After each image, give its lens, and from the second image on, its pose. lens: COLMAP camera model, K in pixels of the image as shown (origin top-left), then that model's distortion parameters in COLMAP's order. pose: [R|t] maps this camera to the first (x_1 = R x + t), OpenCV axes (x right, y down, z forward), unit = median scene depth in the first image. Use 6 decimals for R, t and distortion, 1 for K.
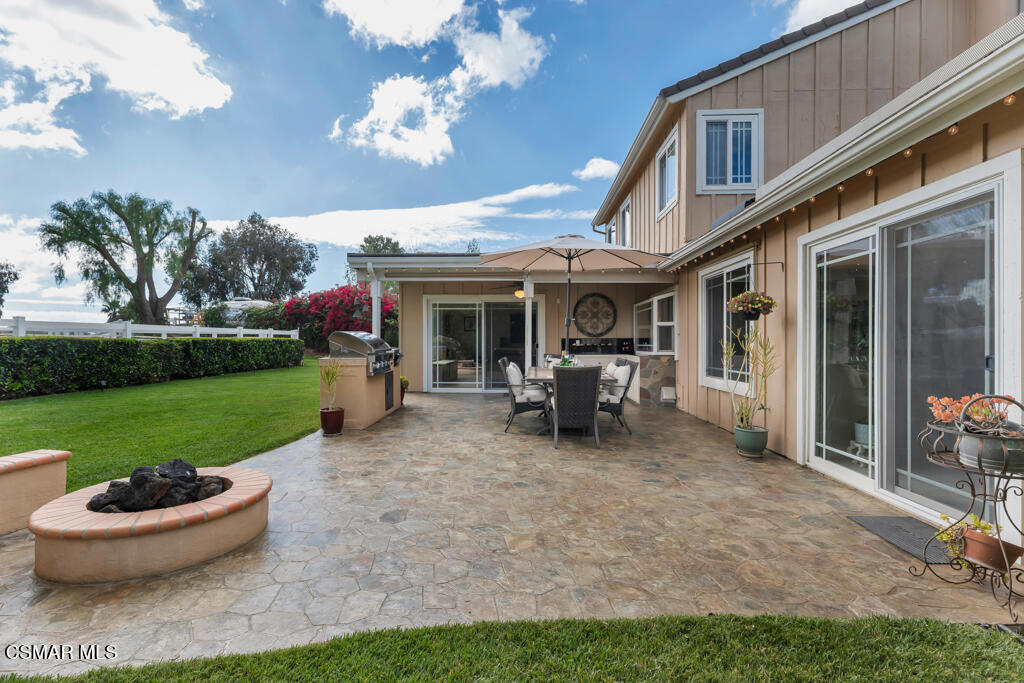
lens RADIAL K [[465.9, 0, 513.3], [0, 465.9, 338.3], [0, 0, 1]] dist [0.002906, 0.000242]
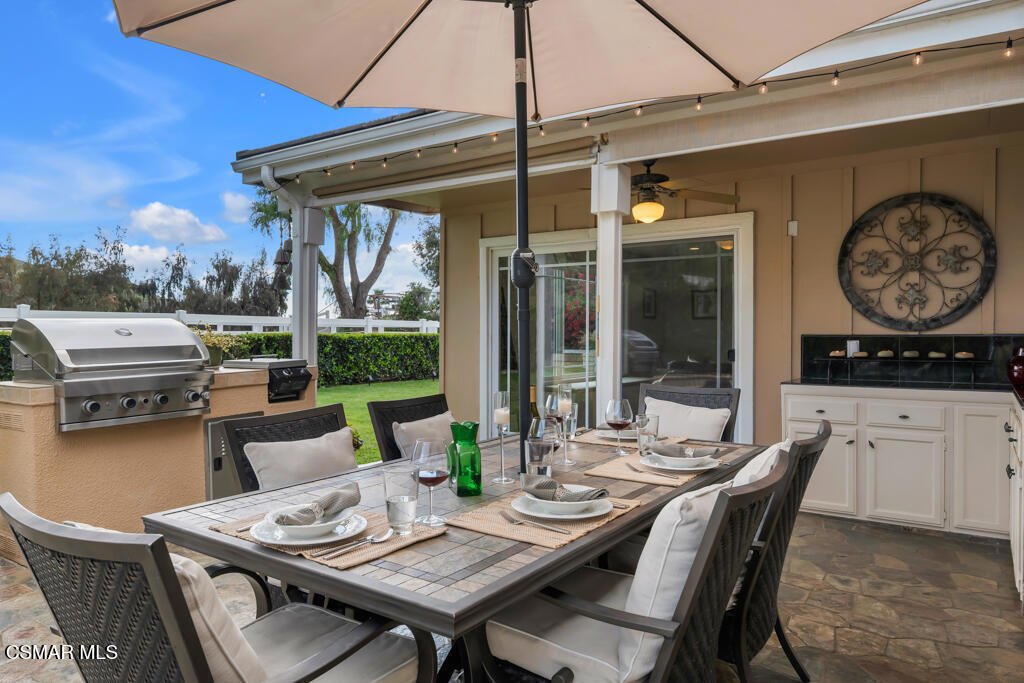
lens RADIAL K [[680.2, 0, 510.2], [0, 680.2, 337.6], [0, 0, 1]] dist [0.000970, -0.000186]
pose [[0.821290, 0.006266, -0.570477, 0.214241], [-0.004505, 0.999980, 0.004497, 0.000865], [0.570493, -0.001123, 0.821301, 0.460430]]
